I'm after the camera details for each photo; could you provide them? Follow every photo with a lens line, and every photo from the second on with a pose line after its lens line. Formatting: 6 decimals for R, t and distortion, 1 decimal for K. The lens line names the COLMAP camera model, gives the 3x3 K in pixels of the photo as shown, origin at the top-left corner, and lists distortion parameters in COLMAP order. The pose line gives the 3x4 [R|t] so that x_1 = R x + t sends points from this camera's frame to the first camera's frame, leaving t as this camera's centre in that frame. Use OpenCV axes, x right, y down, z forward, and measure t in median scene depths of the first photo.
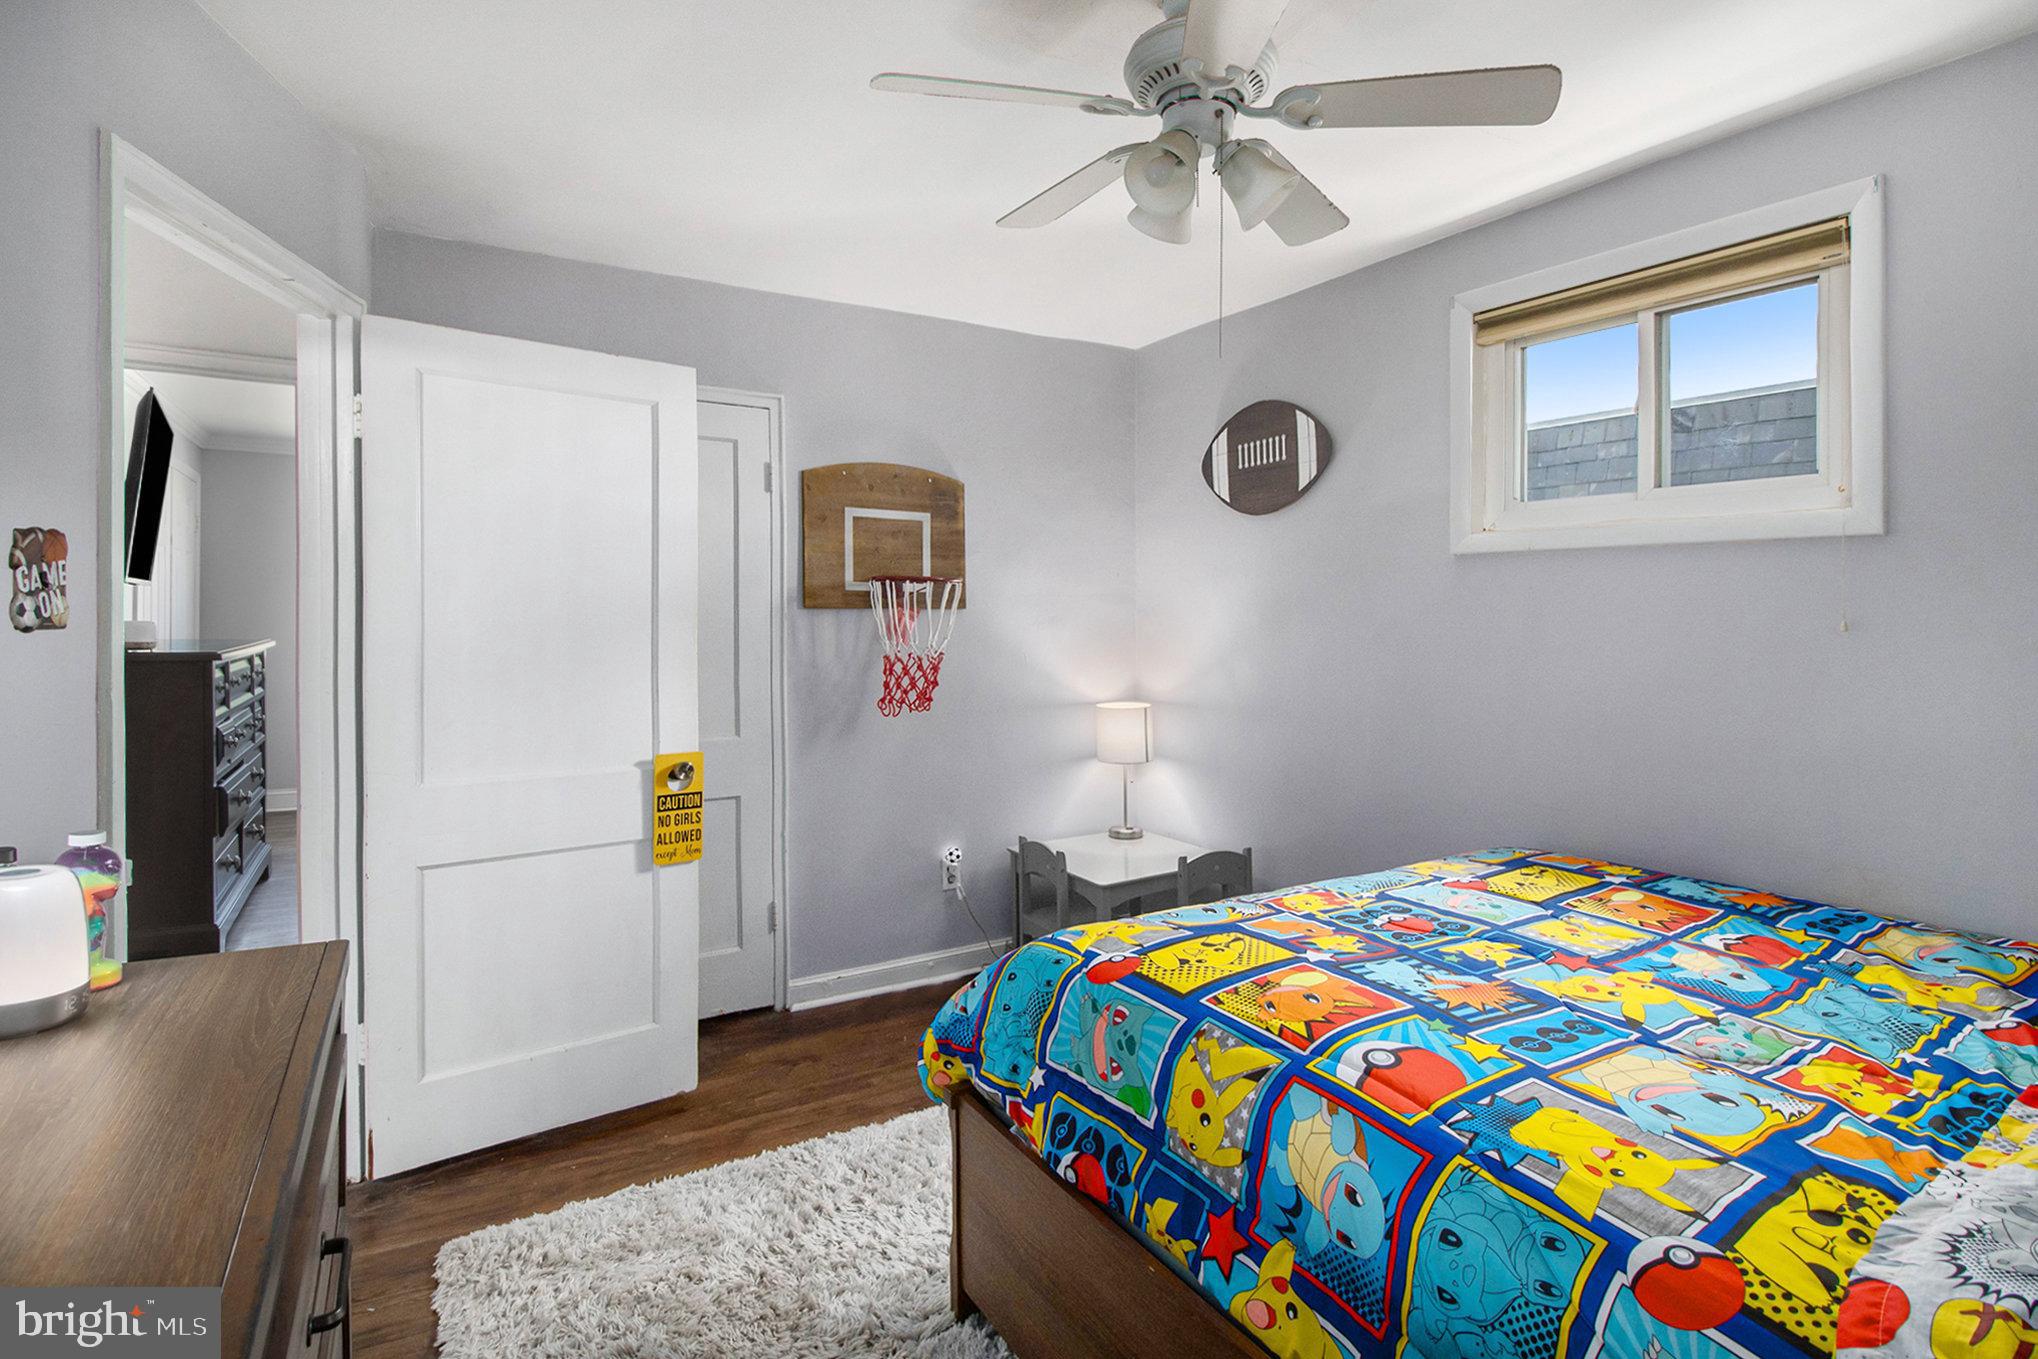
lens RADIAL K [[1051.9, 0, 1021.6], [0, 1051.9, 633.2], [0, 0, 1]] dist [-0.043734, -0.001090]
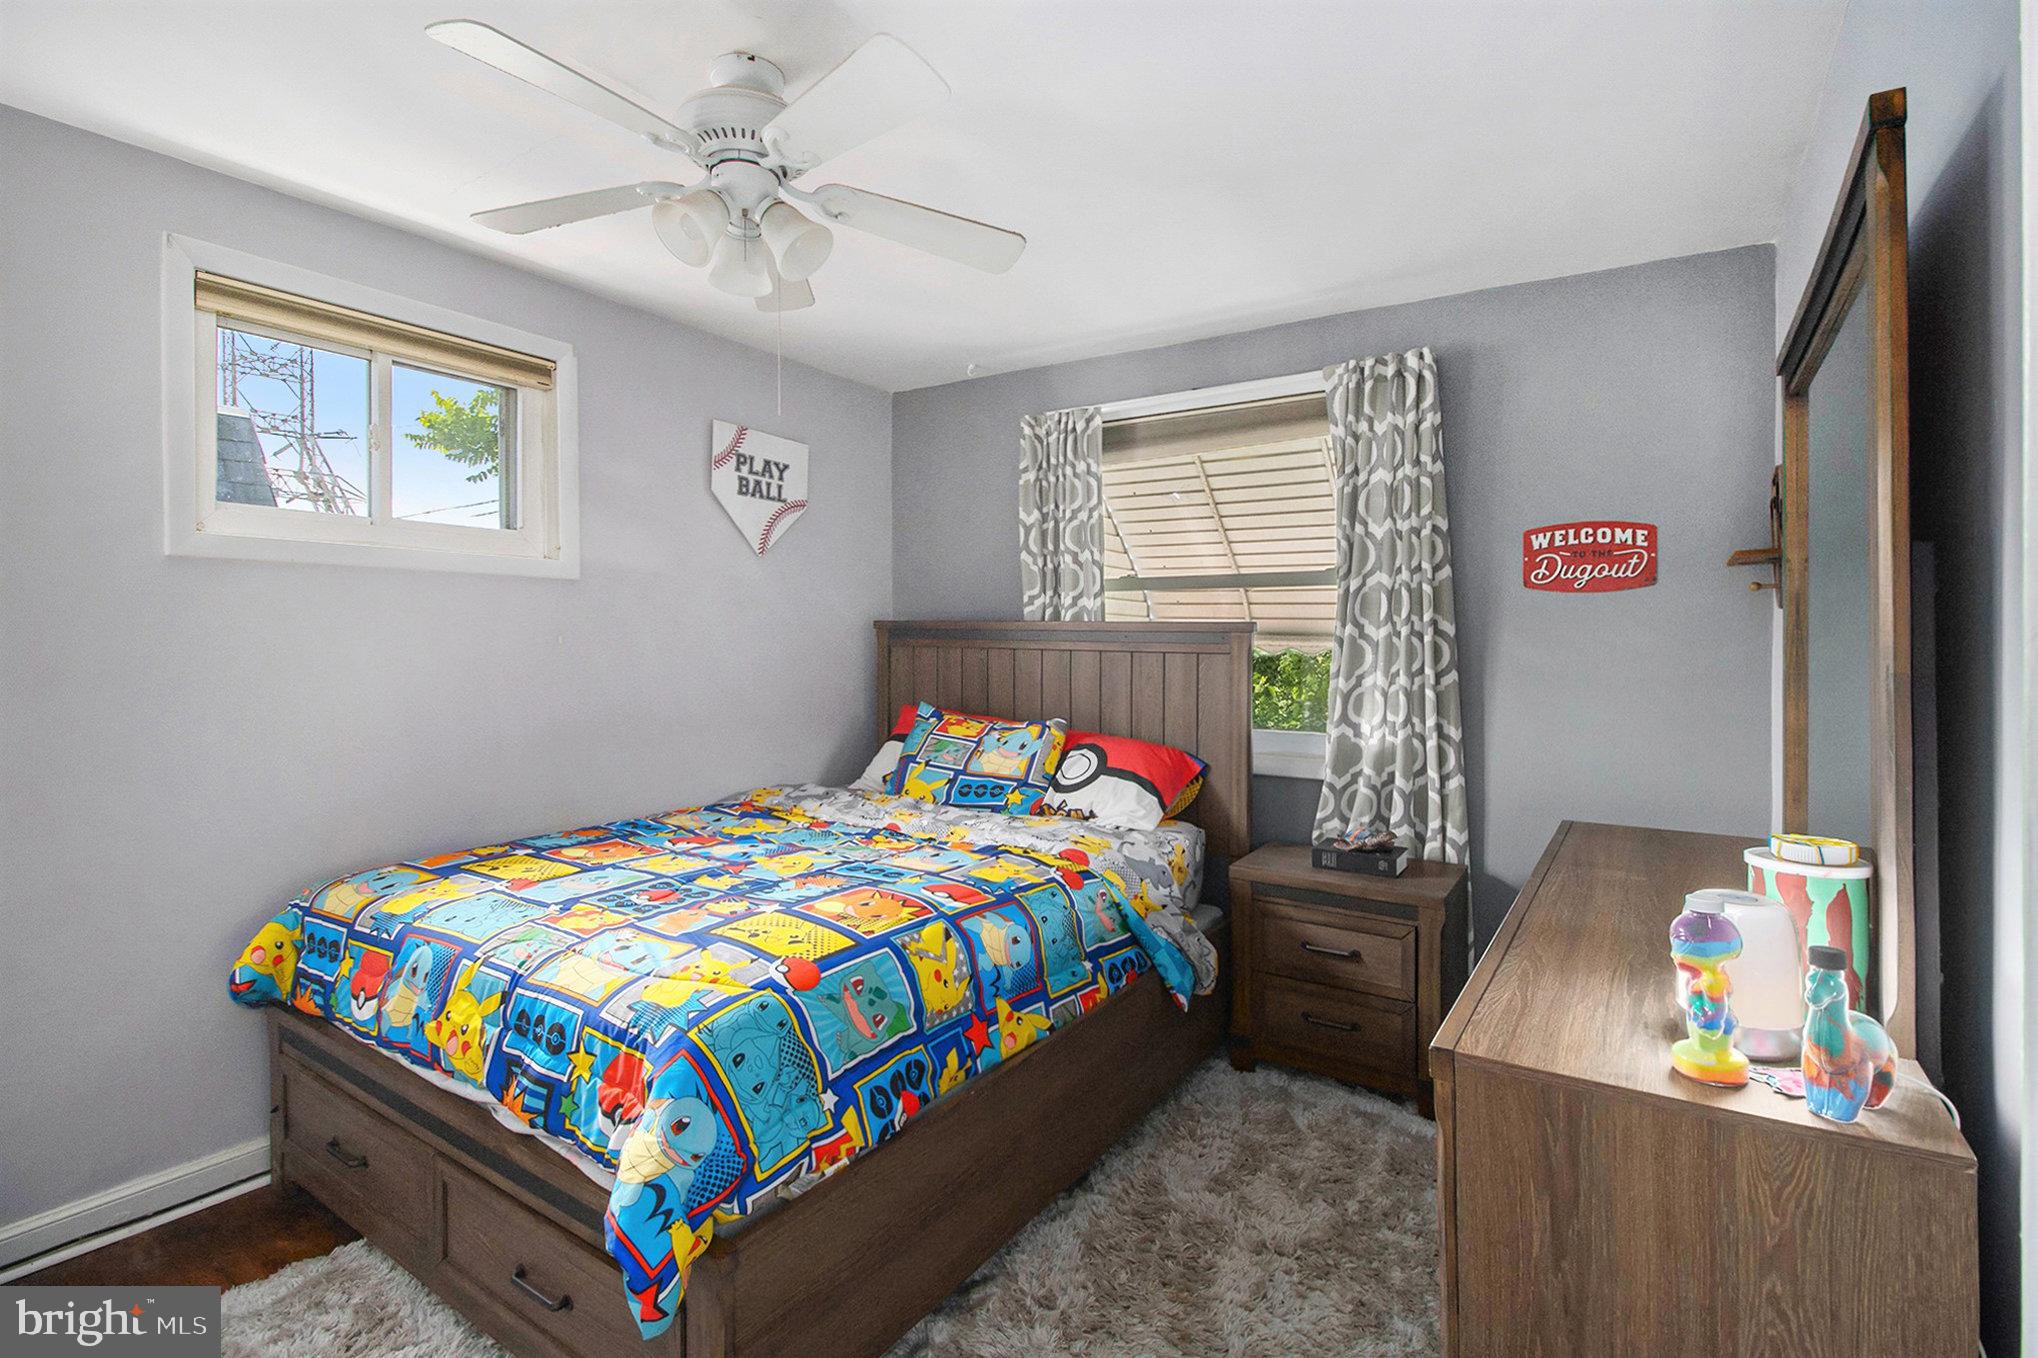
lens RADIAL K [[957.7, 0, 1004.3], [0, 957.7, 632.9], [0, 0, 1]] dist [0.014276, -0.017027]
pose [[-0.447229, -0.000591, 0.894419, -0.960847], [0.004132, 0.999988, 0.002727, -0.028609], [-0.894410, 0.004916, -0.447221, 1.367893]]
